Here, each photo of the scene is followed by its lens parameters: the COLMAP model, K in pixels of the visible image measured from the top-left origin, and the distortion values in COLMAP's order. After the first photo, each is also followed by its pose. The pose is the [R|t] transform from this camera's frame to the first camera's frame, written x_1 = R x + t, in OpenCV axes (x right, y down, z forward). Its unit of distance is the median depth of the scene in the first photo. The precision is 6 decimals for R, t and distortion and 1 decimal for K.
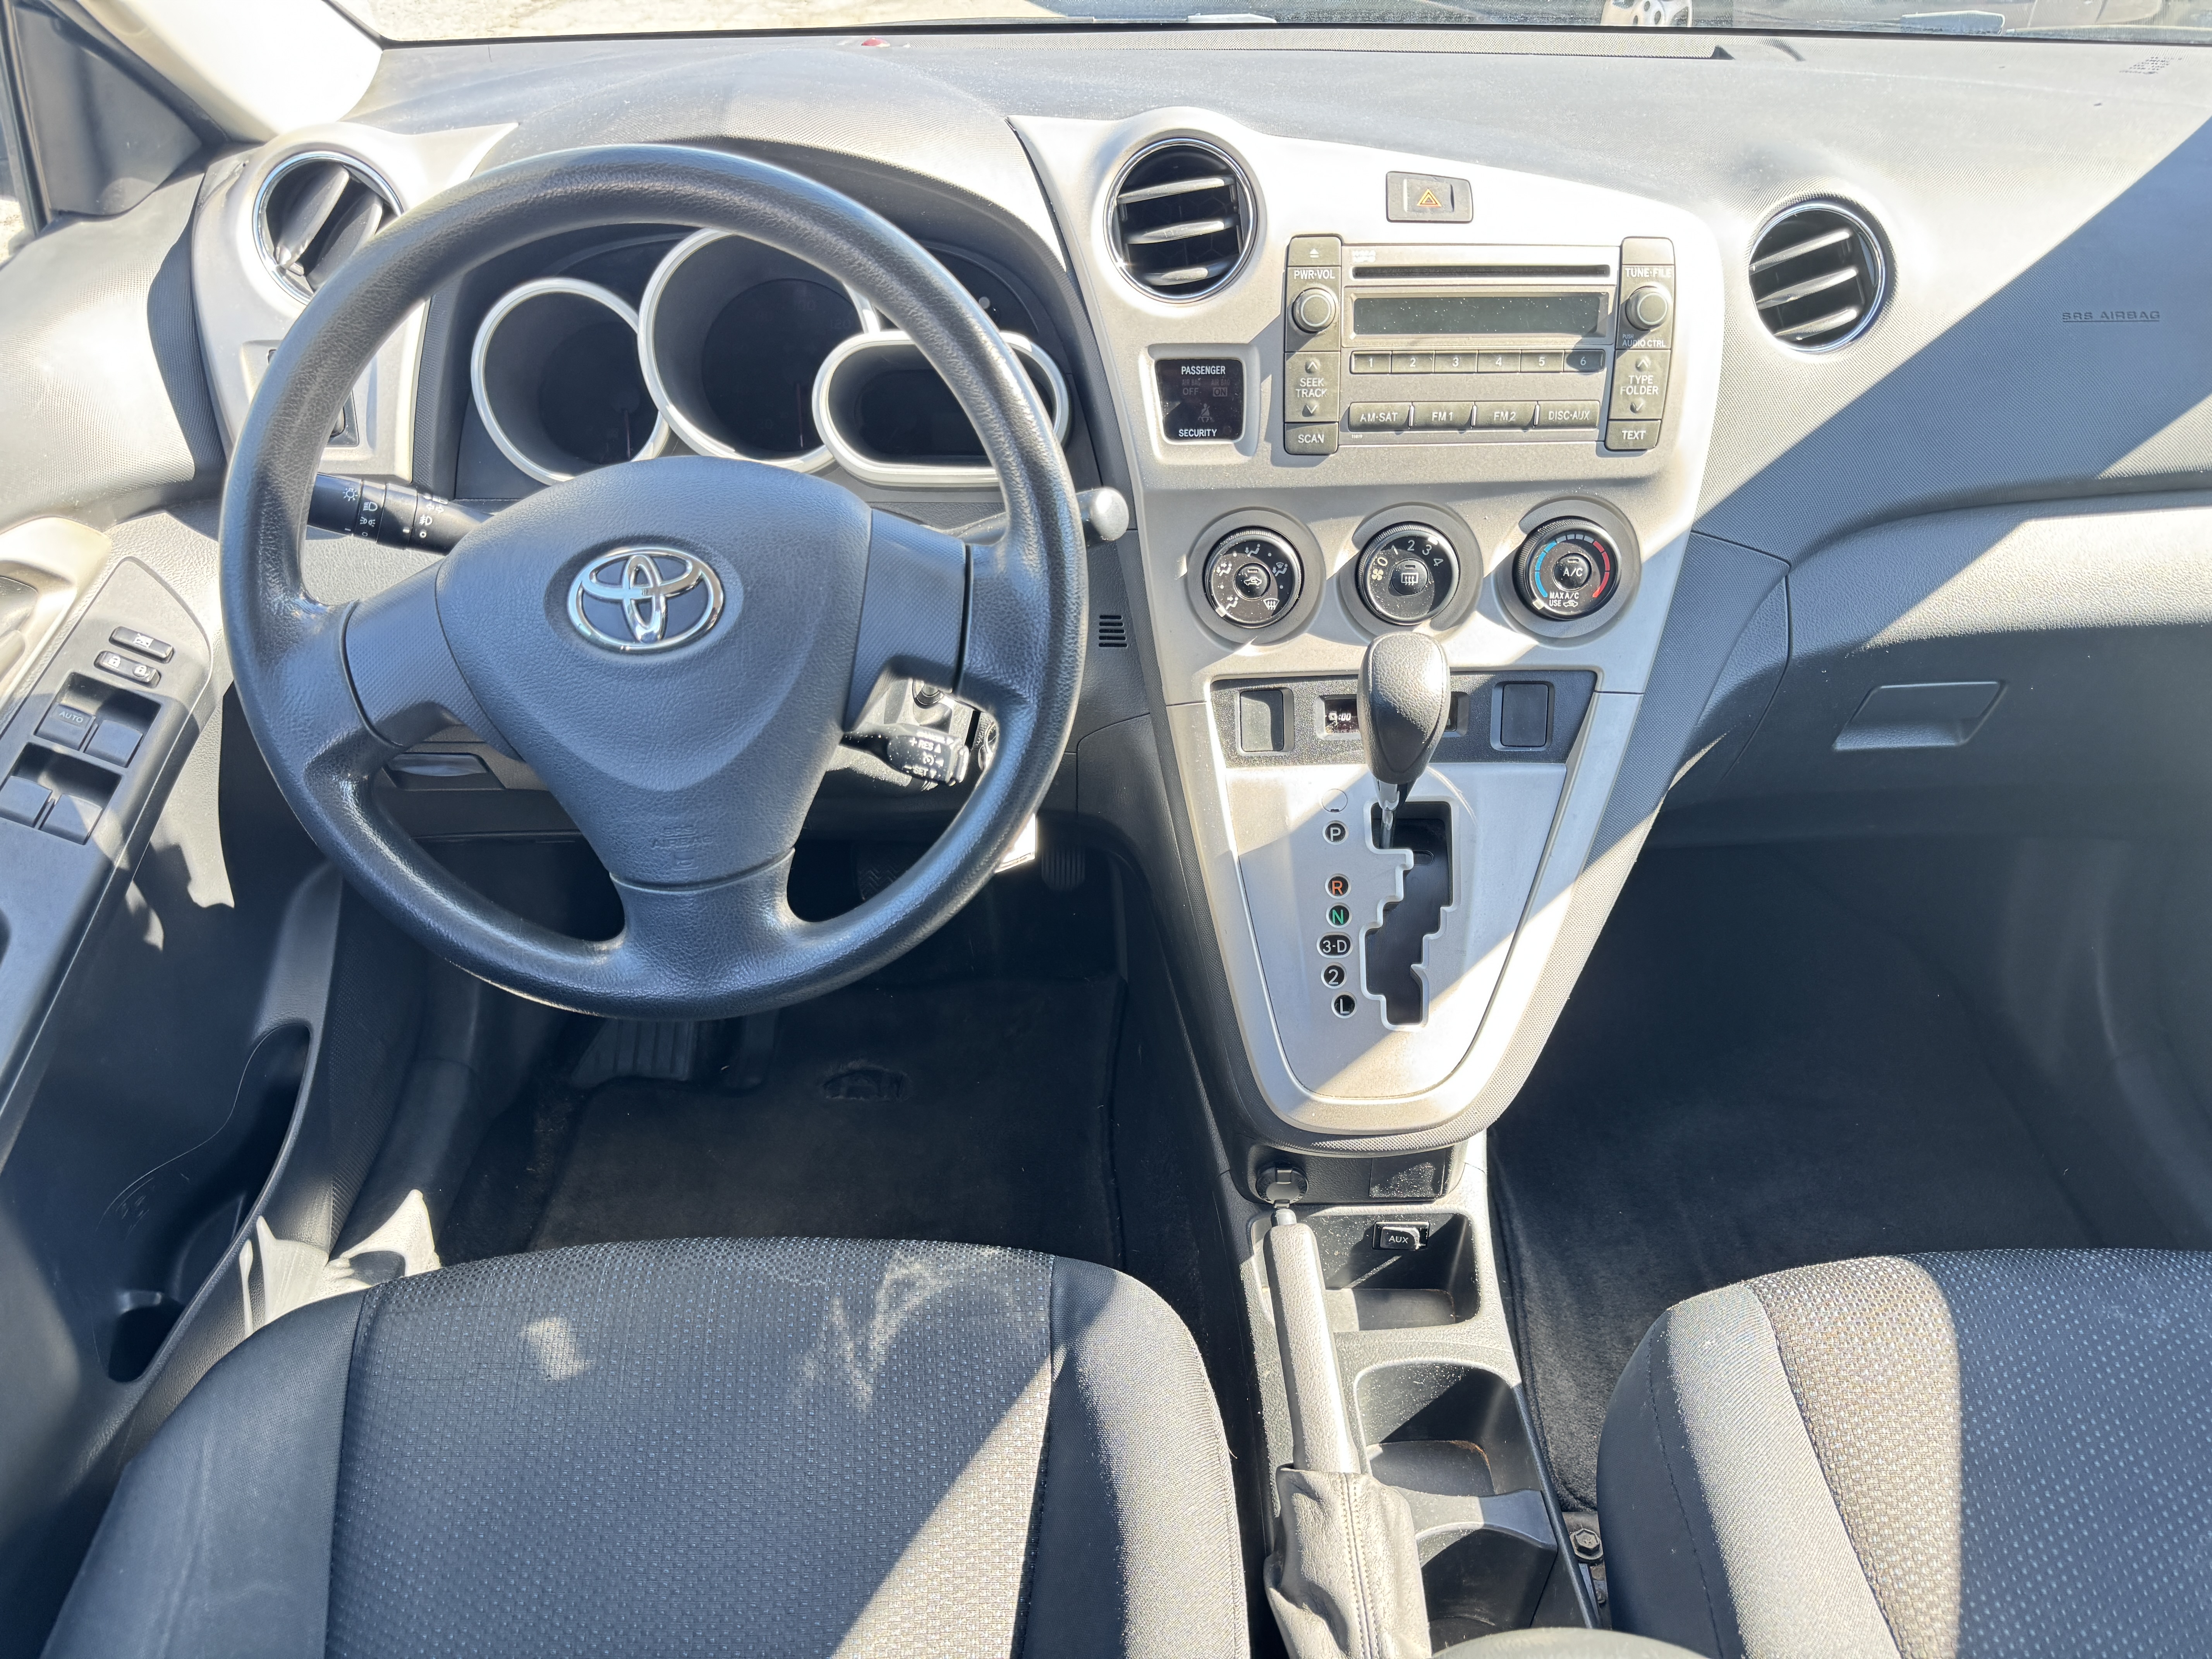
lens RADIAL K [[1560.1, 0, 1102.0], [0, 1560.1, 830.6], [0, 0, 1]] dist [0.081108, -0.122822]
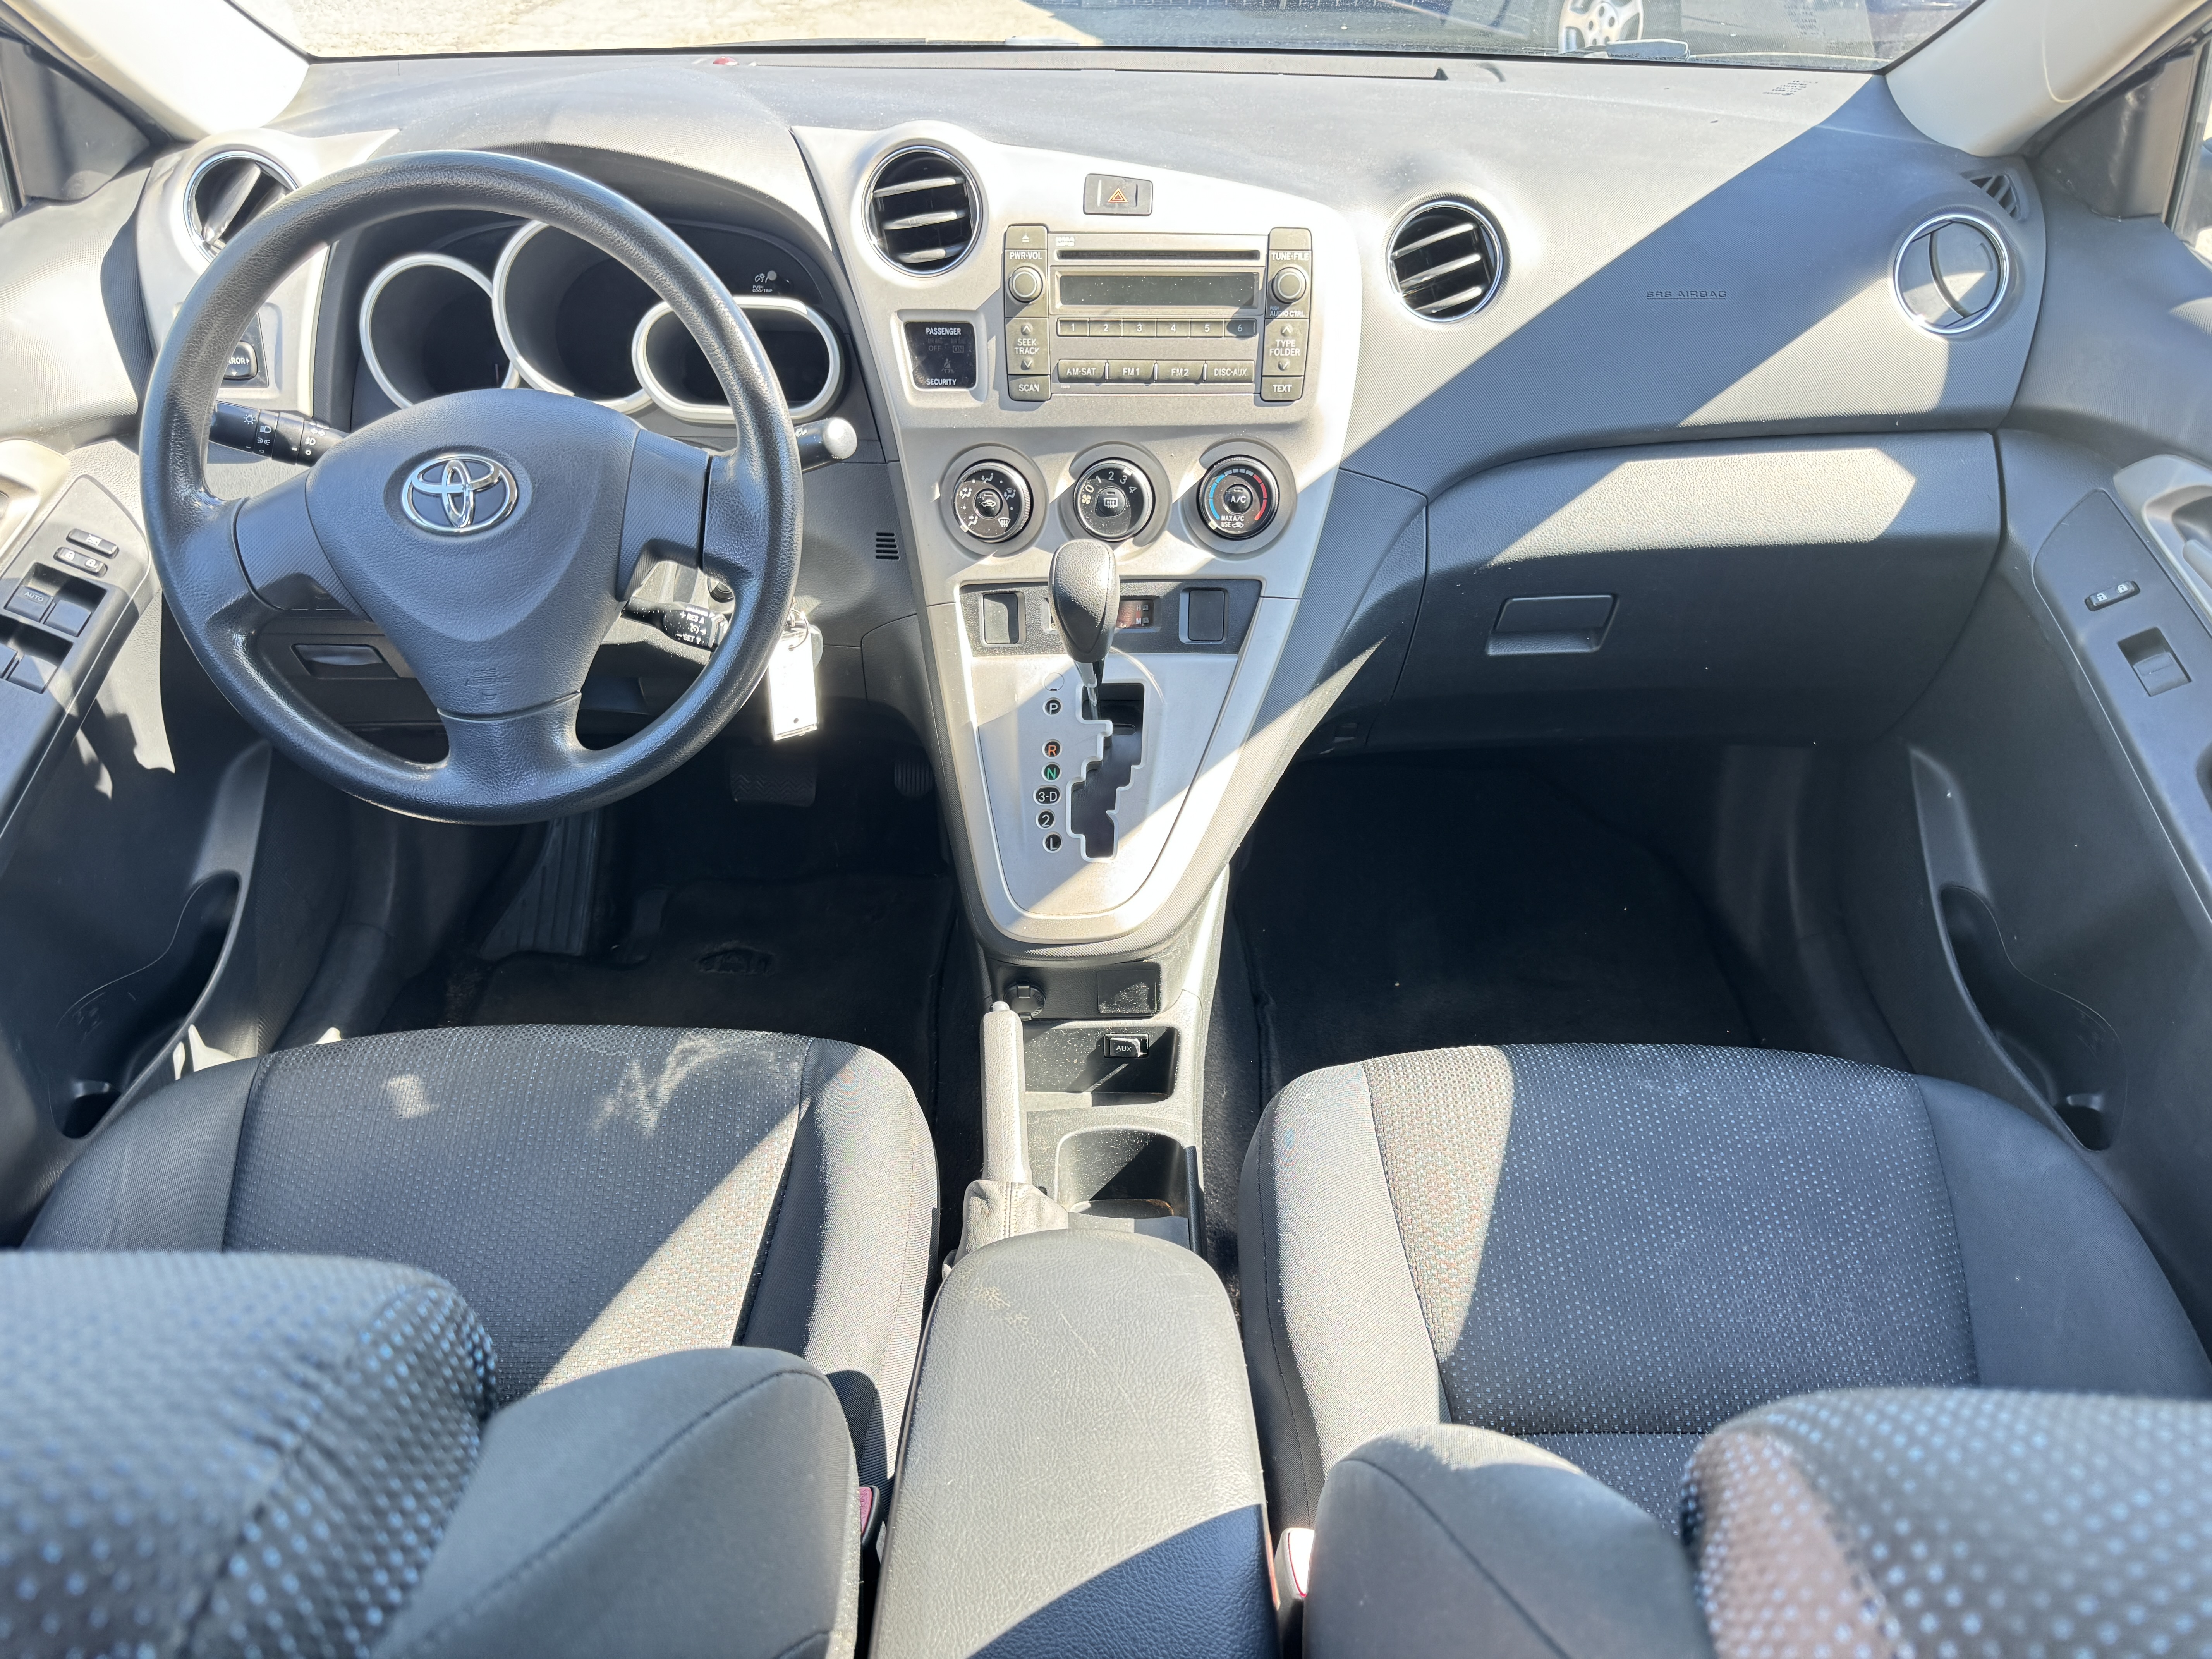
lens RADIAL K [[1561.7, 0, 1103.7], [0, 1561.7, 830.9], [0, 0, 1]] dist [0.082080, -0.116401]
pose [[0.999927, 0.010149, -0.006490, 0.202050], [-0.010141, 0.999948, 0.001317, 0.099223], [0.006503, -0.001251, 0.999978, -0.246942]]
